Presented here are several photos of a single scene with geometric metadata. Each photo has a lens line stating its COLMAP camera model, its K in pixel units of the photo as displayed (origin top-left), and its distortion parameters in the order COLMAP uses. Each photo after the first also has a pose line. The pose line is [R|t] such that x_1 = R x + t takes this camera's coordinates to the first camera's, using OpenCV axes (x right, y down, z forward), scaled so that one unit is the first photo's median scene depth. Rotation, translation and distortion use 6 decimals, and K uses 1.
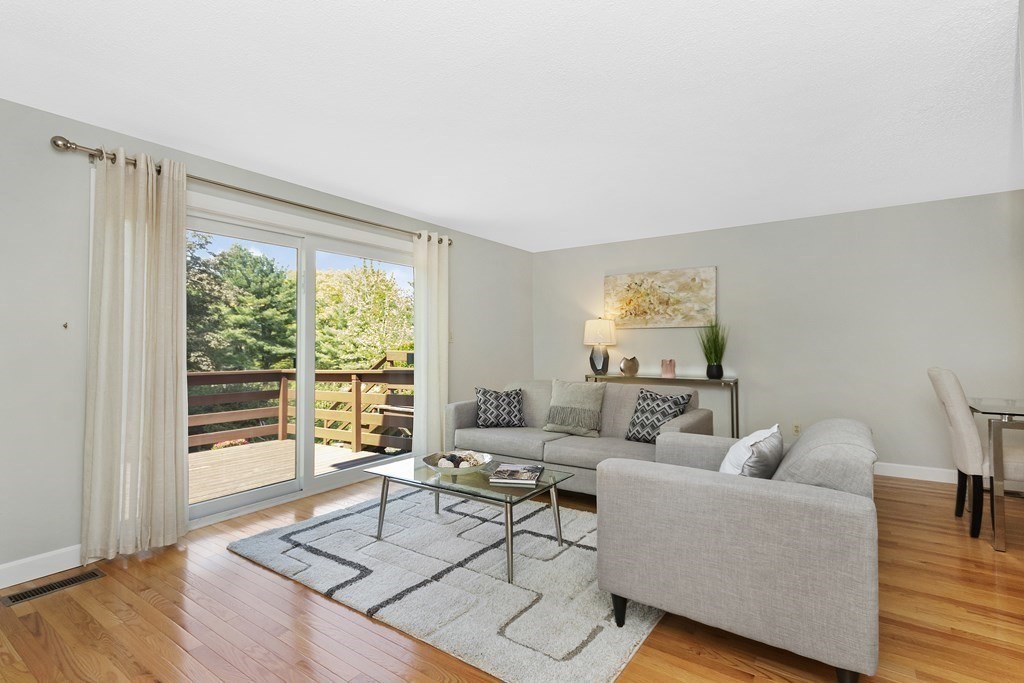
lens RADIAL K [[478.3, 0, 524.9], [0, 478.3, 337.1], [0, 0, 1]] dist [-0.001246, -0.000081]
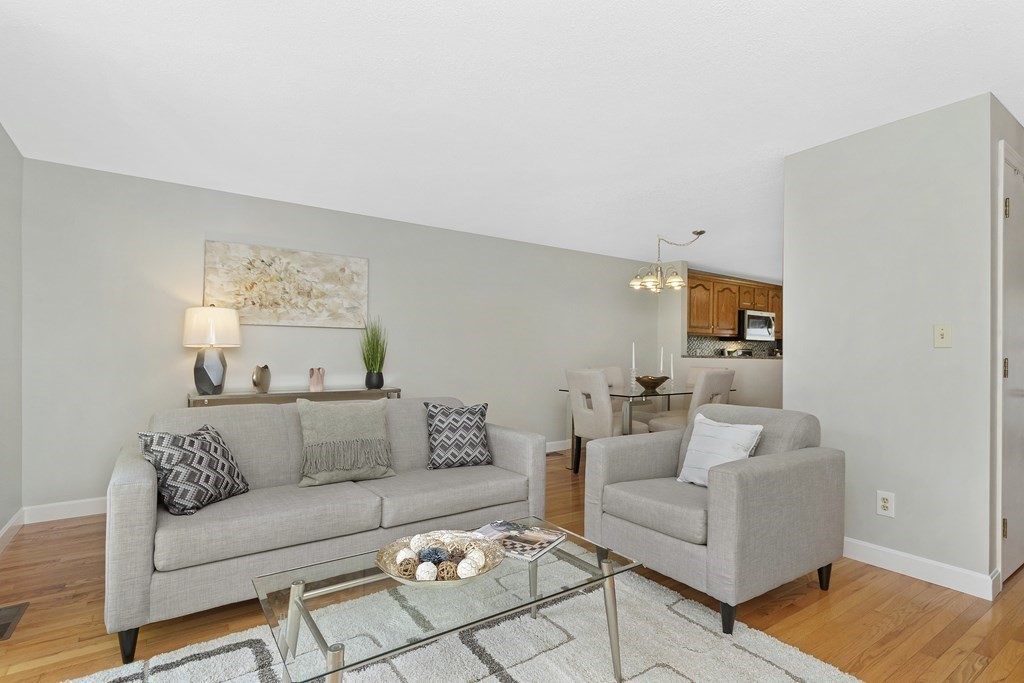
lens RADIAL K [[504.8, 0, 512.2], [0, 504.8, 352.5], [0, 0, 1]] dist [0.000382, -0.000262]
pose [[0.365759, 0.011139, 0.930643, -0.343241], [-0.022553, 0.999741, -0.003102, 0.017847], [-0.930436, -0.019854, 0.365916, 0.401467]]
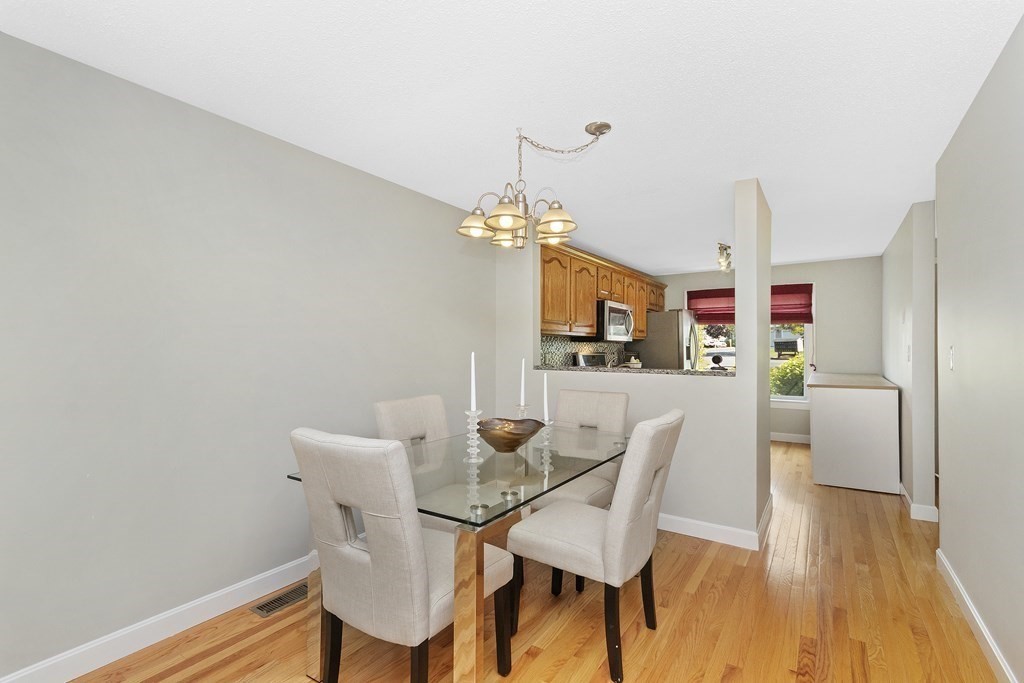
lens RADIAL K [[478.3, 0, 524.9], [0, 478.3, 337.1], [0, 0, 1]] dist [-0.001246, -0.000081]
pose [[-0.027512, 0.035147, 0.999003, 0.241982], [-0.006690, 0.999353, -0.035344, -0.008440], [-0.999599, -0.007655, -0.027259, 0.507561]]
